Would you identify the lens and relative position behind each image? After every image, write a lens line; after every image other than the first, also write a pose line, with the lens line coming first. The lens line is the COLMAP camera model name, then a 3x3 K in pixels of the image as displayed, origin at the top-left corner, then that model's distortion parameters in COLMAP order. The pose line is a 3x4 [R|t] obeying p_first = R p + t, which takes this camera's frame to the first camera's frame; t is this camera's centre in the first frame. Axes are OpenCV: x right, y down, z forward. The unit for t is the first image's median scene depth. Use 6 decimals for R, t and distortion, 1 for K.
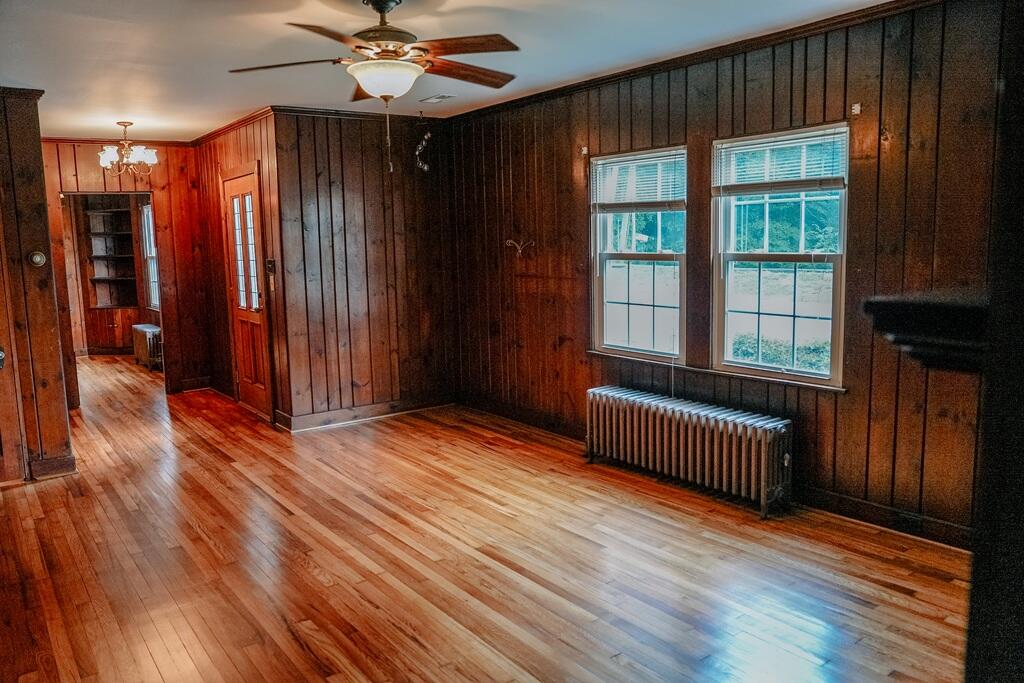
lens RADIAL K [[782.0, 0, 512.0], [0, 782.0, 341.5], [0, 0, 1]] dist [-0.004708, -0.000459]
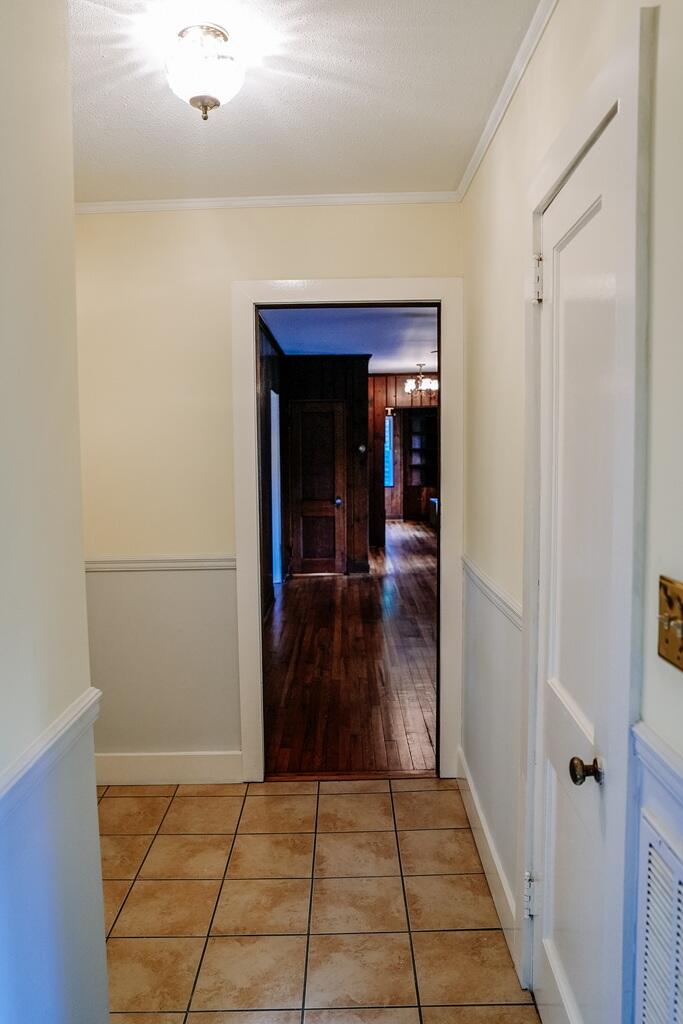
lens RADIAL K [[782.0, 0, 341.5], [0, 782.0, 512.0], [0, 0, 1]] dist [-0.004708, -0.000459]
pose [[0.813401, 0.069529, -0.577534, 0.287763], [-0.089870, 0.995931, -0.006675, 0.039312], [0.574720, 0.057332, 0.816339, -0.341490]]
